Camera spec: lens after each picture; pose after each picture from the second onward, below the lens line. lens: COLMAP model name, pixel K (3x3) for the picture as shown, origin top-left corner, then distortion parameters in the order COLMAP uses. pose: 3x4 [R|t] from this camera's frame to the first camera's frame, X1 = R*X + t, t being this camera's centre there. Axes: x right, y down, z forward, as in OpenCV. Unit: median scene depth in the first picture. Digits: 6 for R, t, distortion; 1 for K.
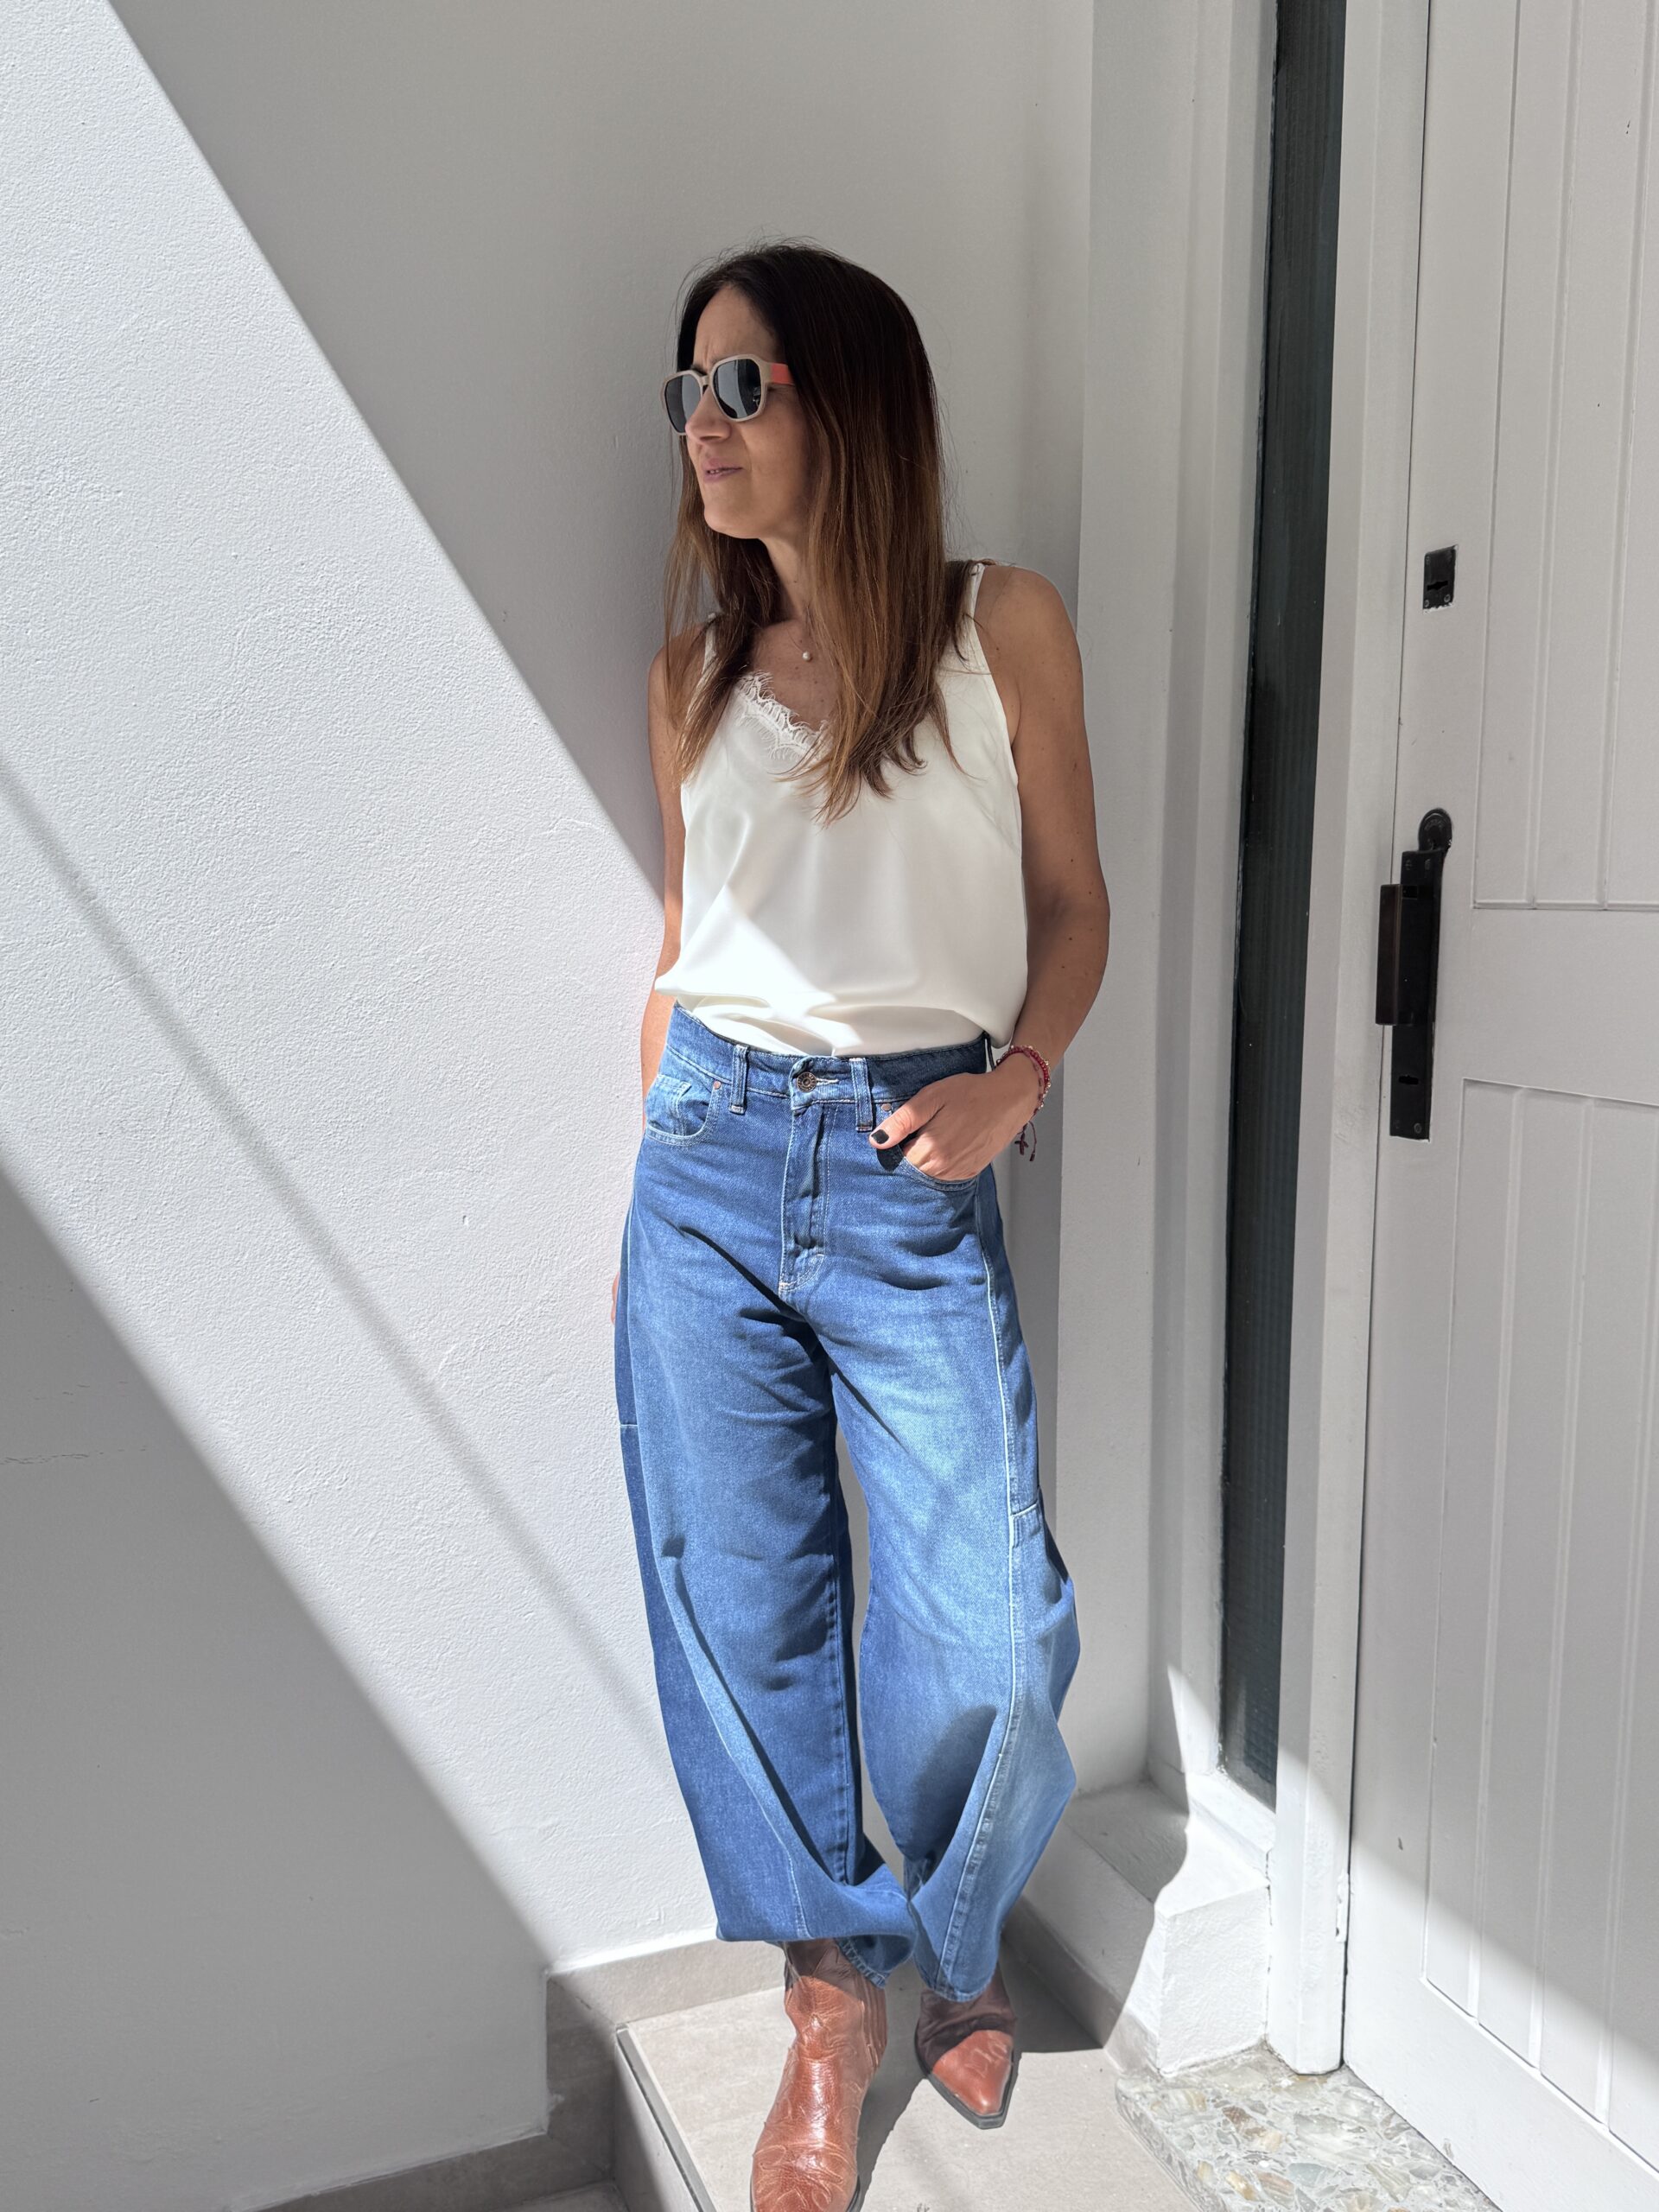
lens RADIAL K [[1784.8, 0, 901.3], [0, 1784.8, 1092.3], [0, 0, 1]] dist [0.063390, -0.103128]
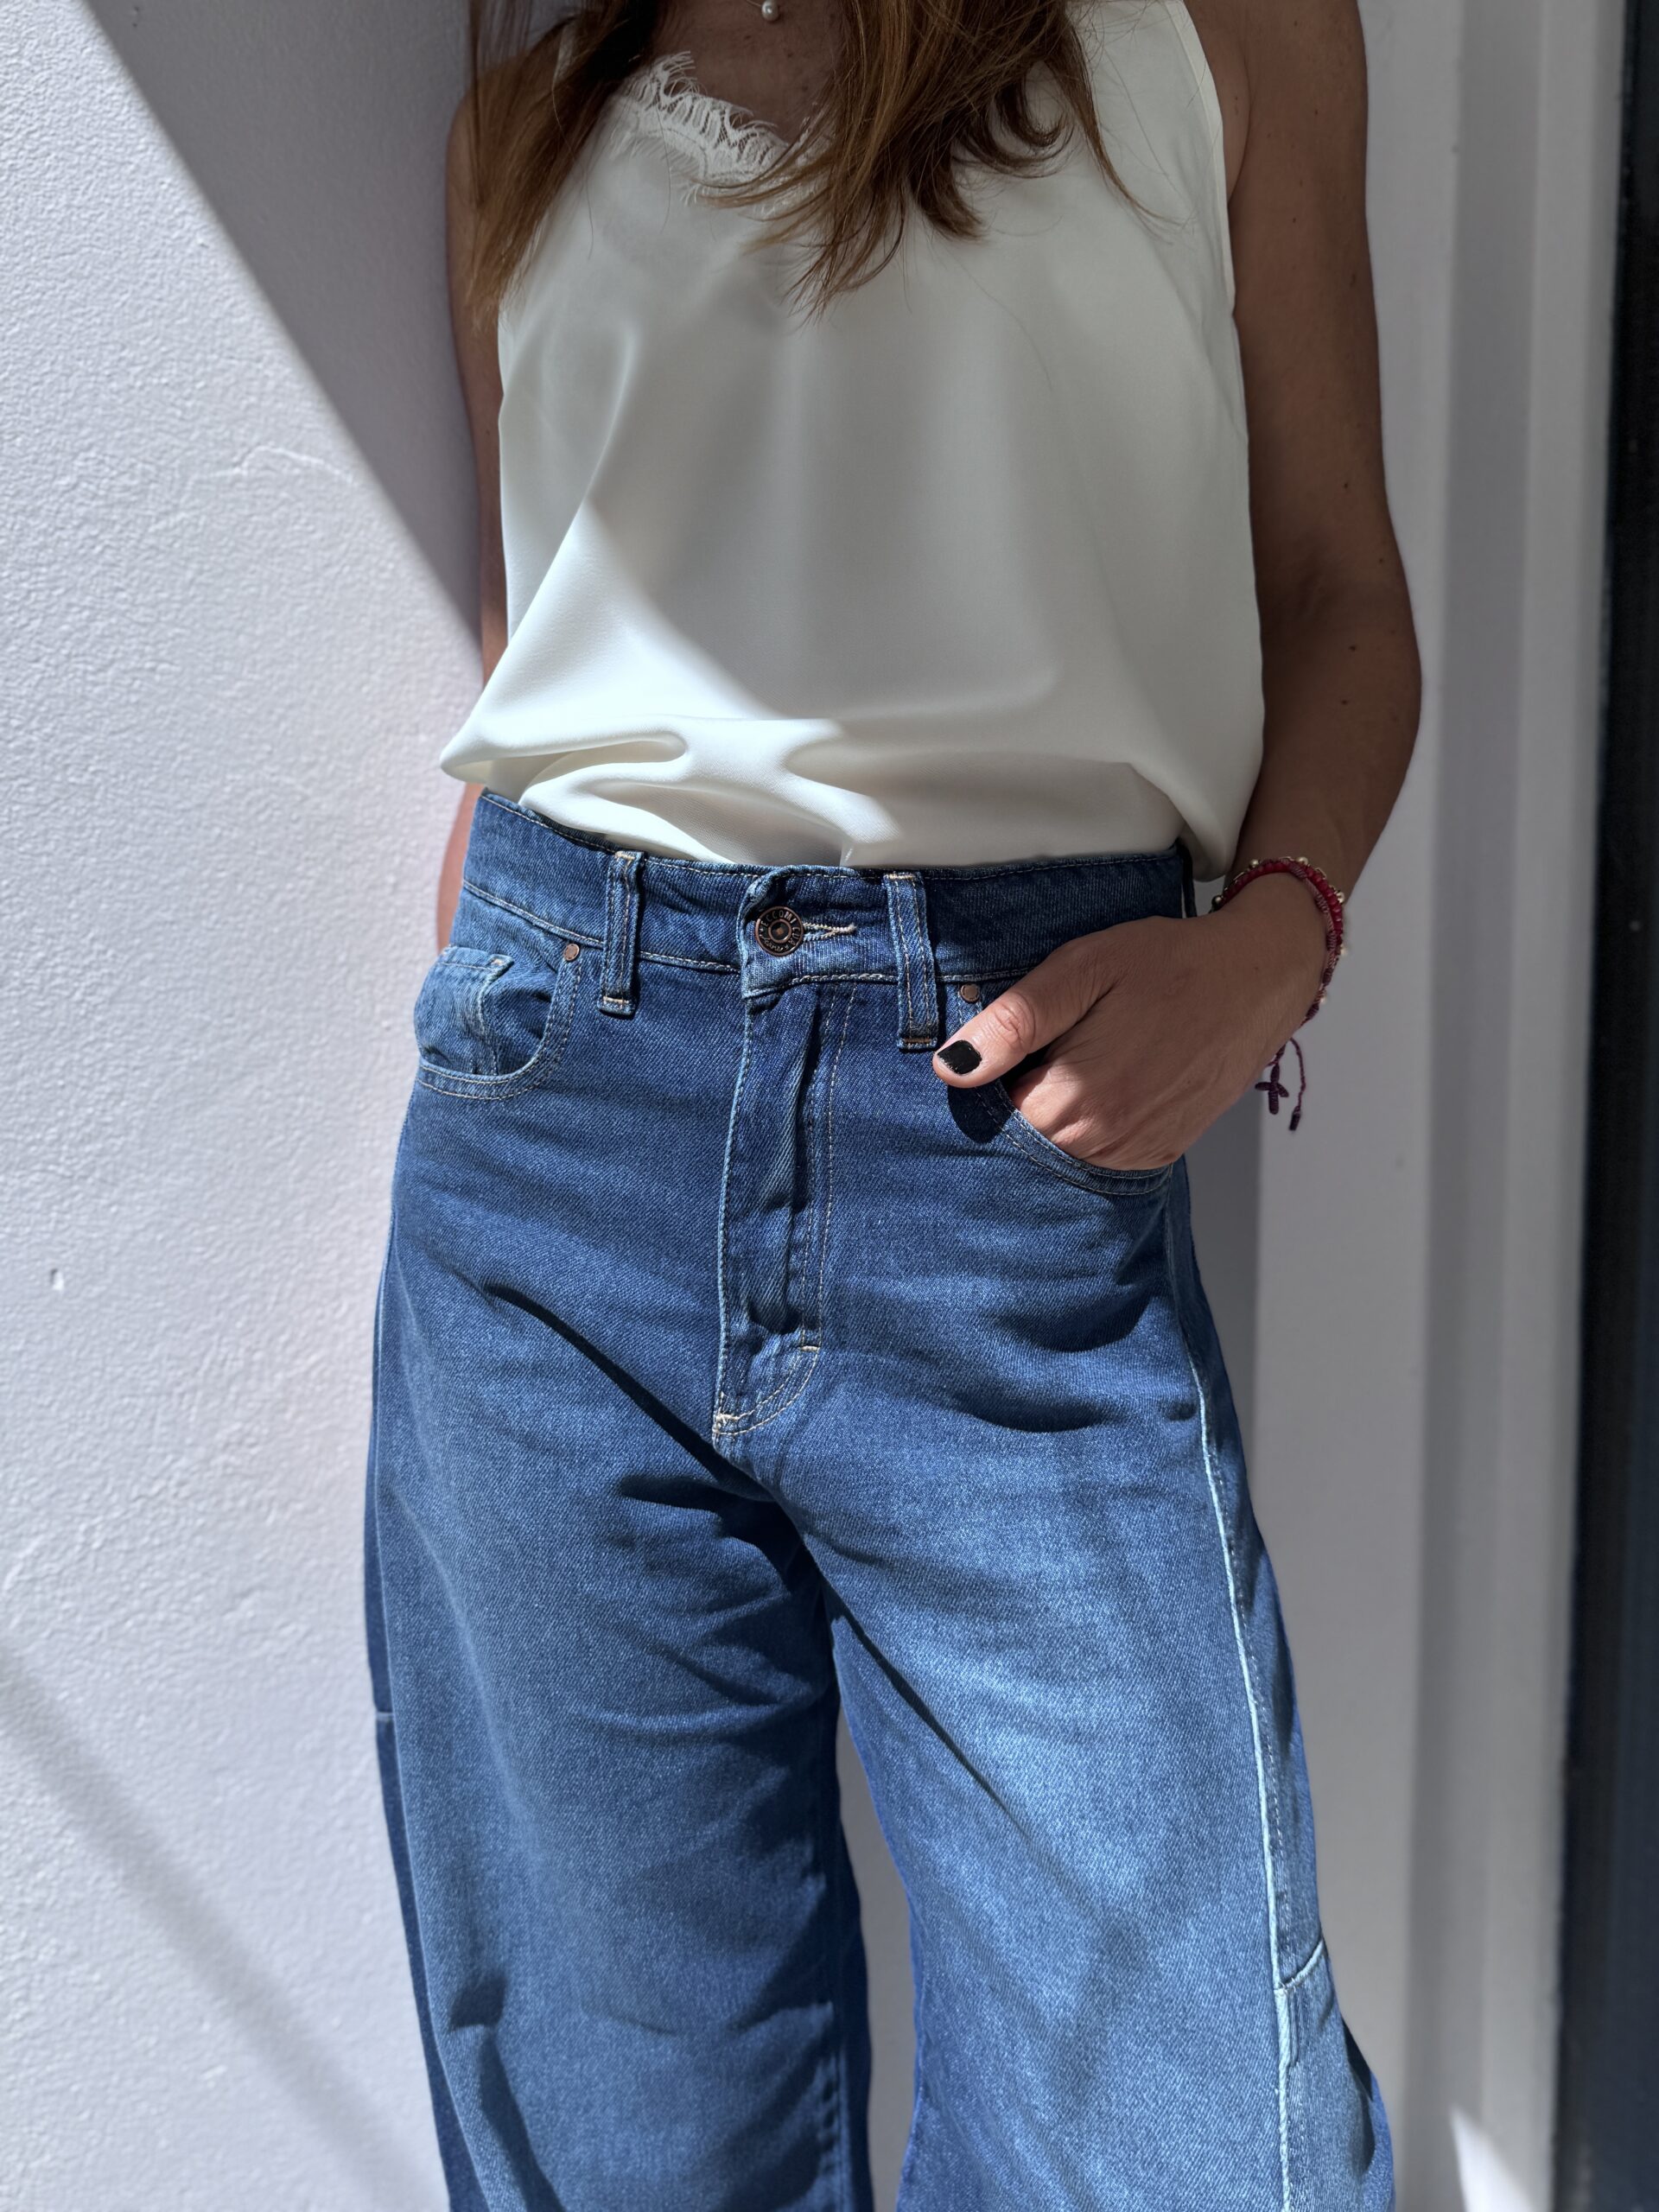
lens RADIAL K [[1784.8, 0, 837.5], [0, 1784.8, 1095.7], [0, 0, 1]] dist [0.063390, -0.103128]
pose [[0.999991, -0.004128, 0.000023, -0.038116], [0.004125, 0.999197, -0.039855, 0.047235], [0.000142, 0.039855, 0.999205, 0.565329]]
